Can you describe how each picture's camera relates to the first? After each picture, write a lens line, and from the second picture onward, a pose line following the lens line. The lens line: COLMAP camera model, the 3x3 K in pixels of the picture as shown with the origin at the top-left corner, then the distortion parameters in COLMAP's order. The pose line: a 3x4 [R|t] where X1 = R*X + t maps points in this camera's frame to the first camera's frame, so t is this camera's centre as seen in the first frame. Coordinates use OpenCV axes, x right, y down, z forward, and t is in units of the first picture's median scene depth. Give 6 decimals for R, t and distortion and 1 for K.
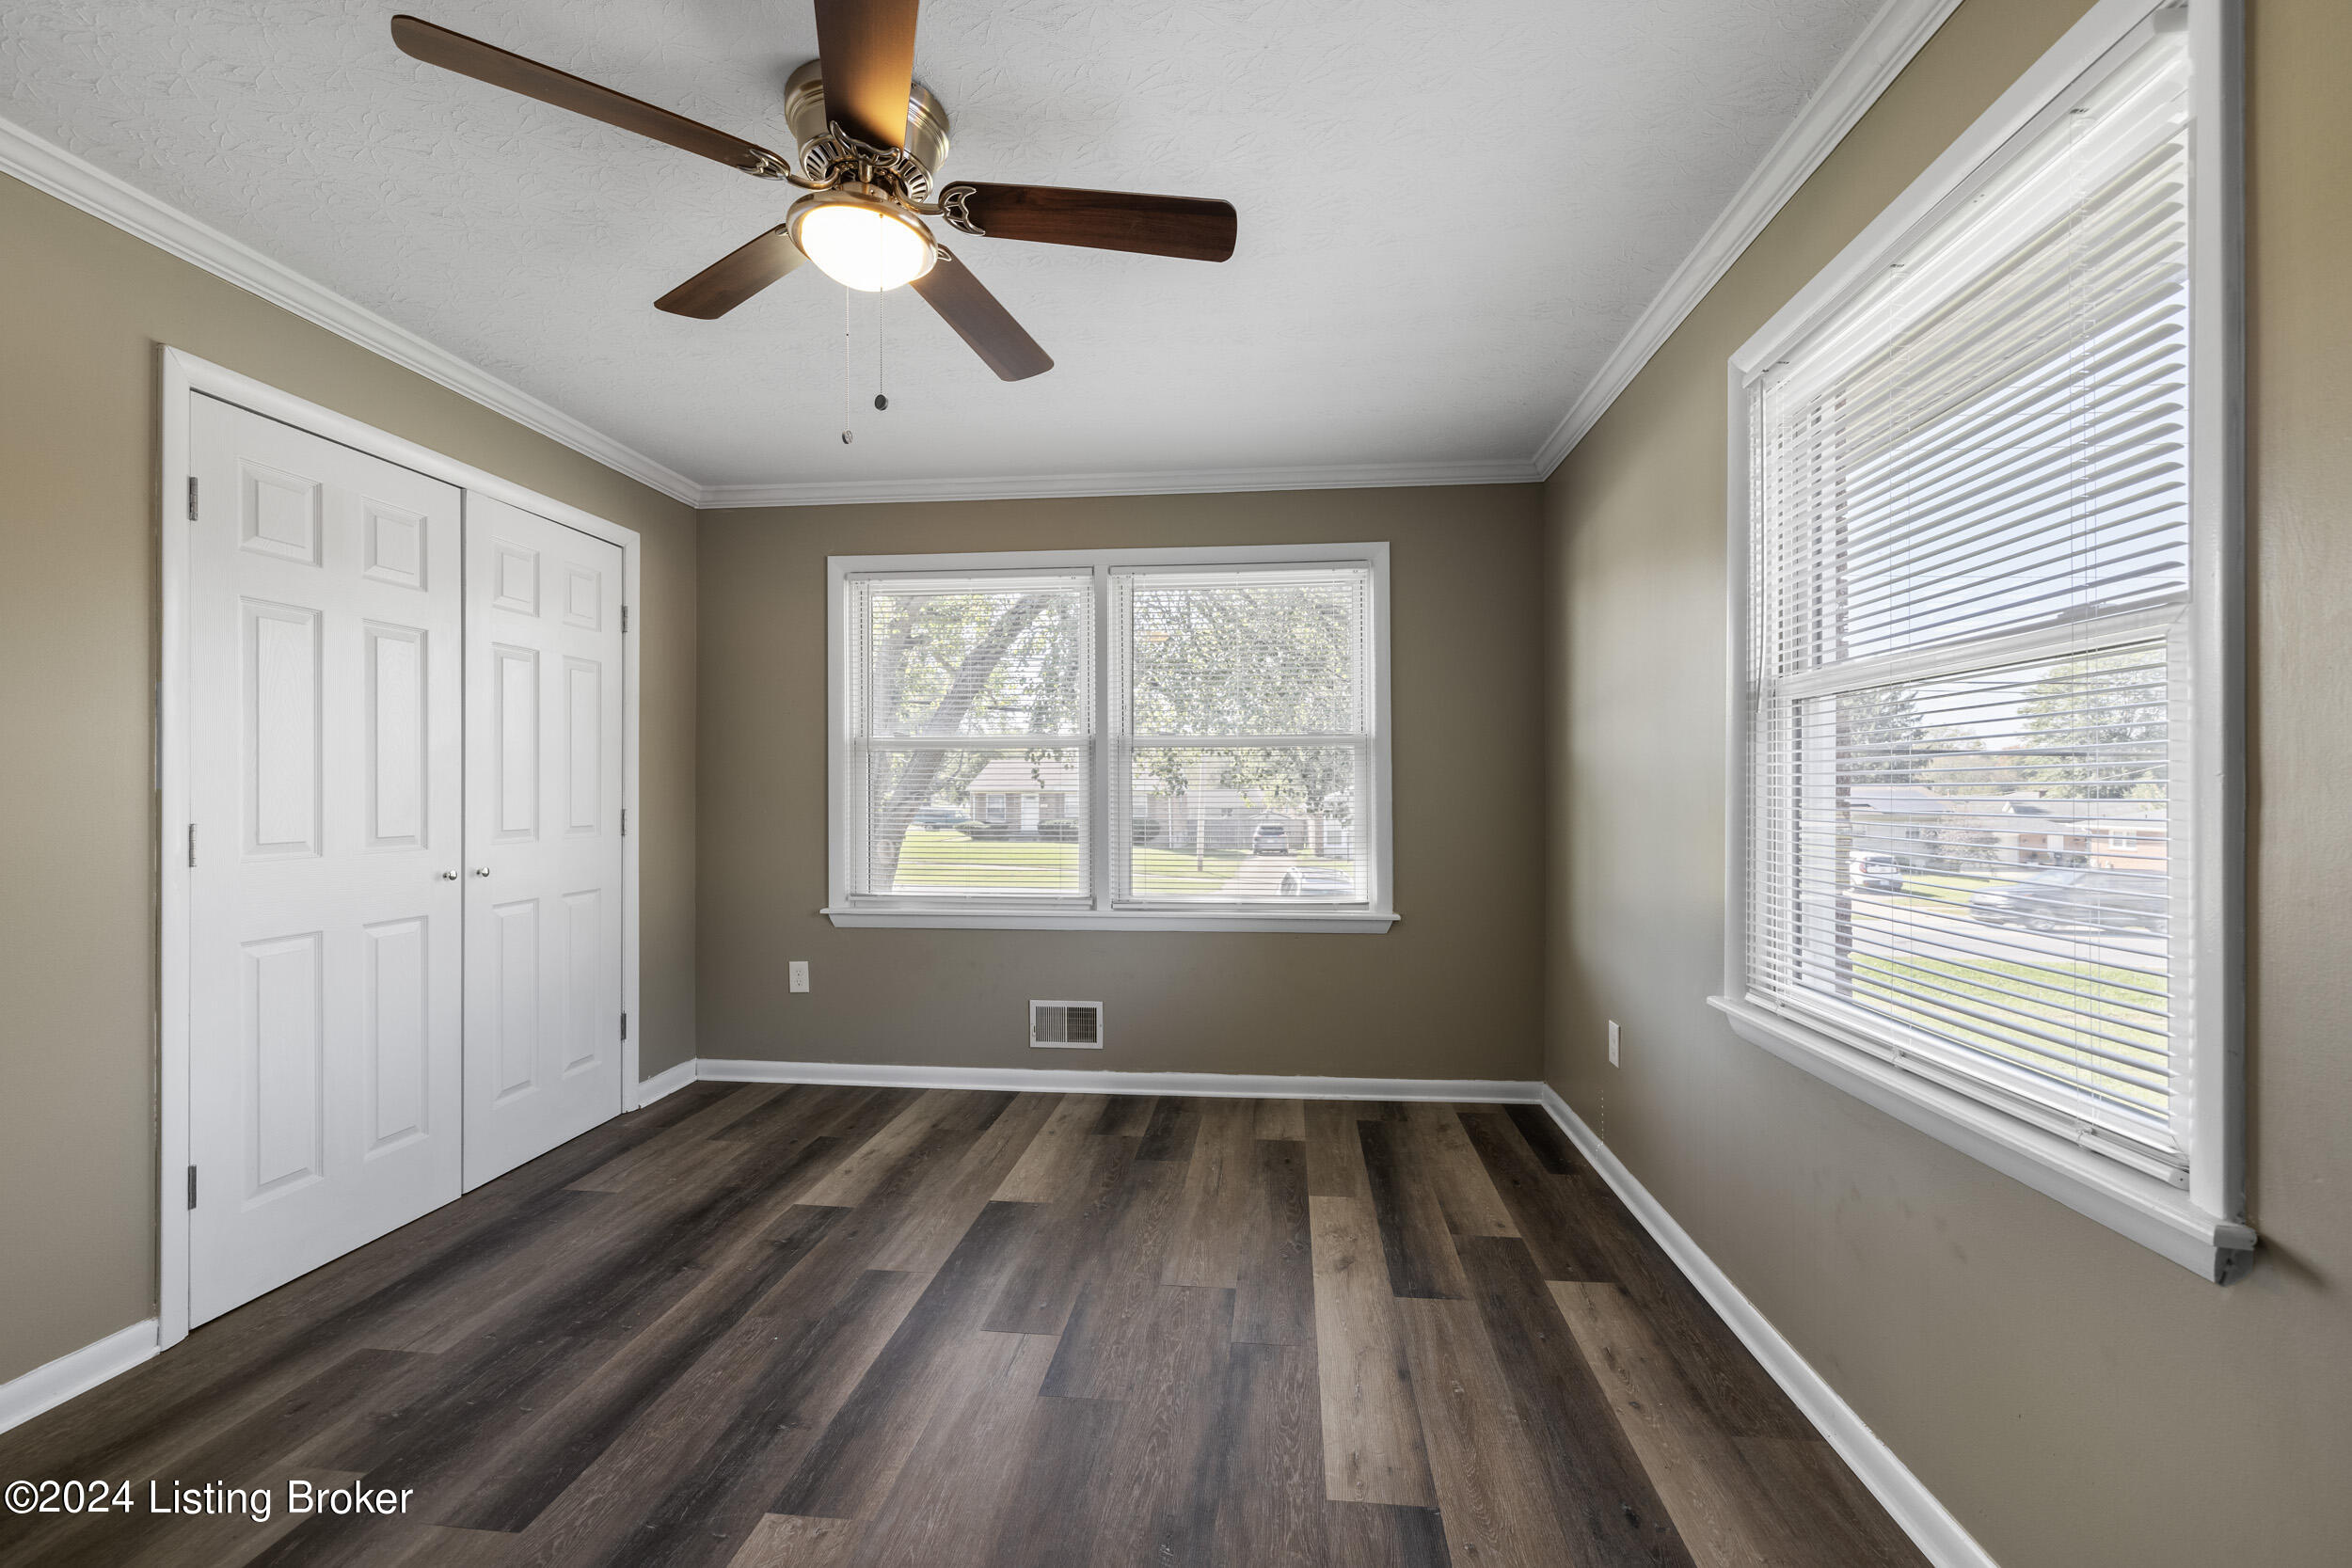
lens RADIAL K [[994.5, 0, 1176.0], [0, 994.5, 784.0], [0, 0, 1]] dist [-0.000440, -0.000094]
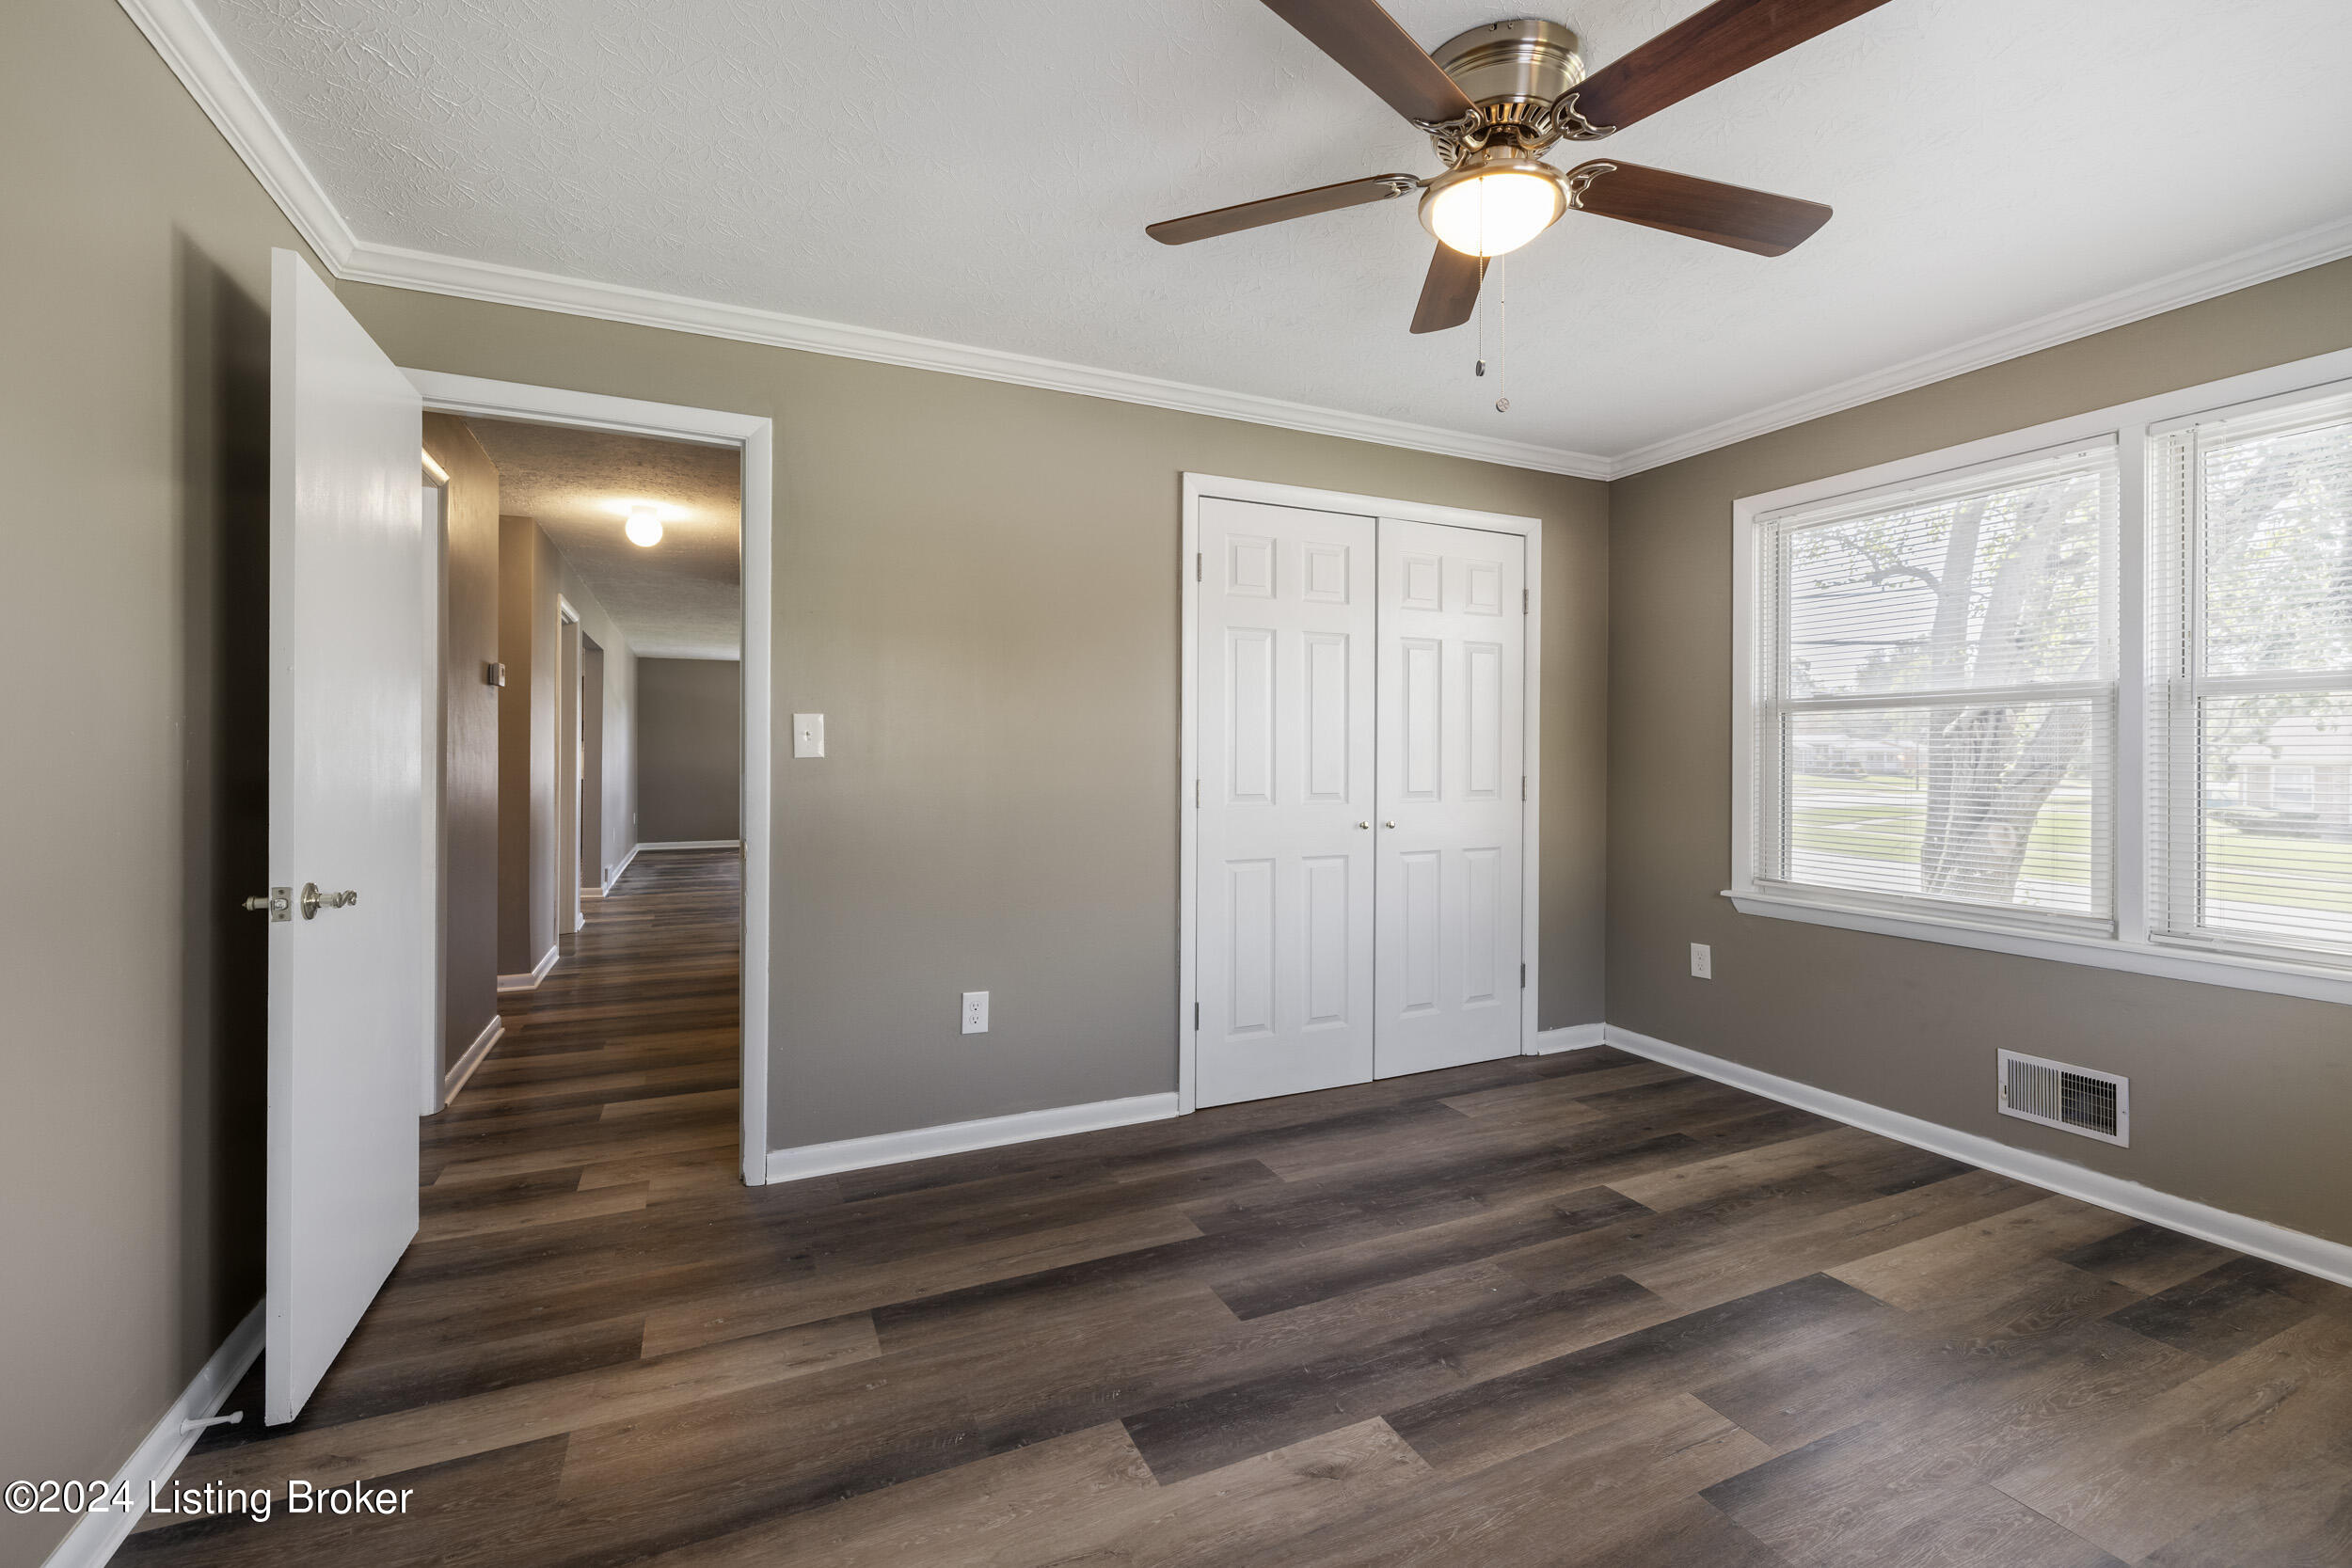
lens RADIAL K [[998.9, 0, 1164.7], [0, 998.9, 756.3], [0, 0, 1]] dist [-0.000388, 0.000330]
pose [[0.505876, 0.002570, -0.862602, 0.218161], [0.000722, 0.999994, 0.003403, -0.000694], [0.862606, -0.002344, 0.505871, 0.122852]]
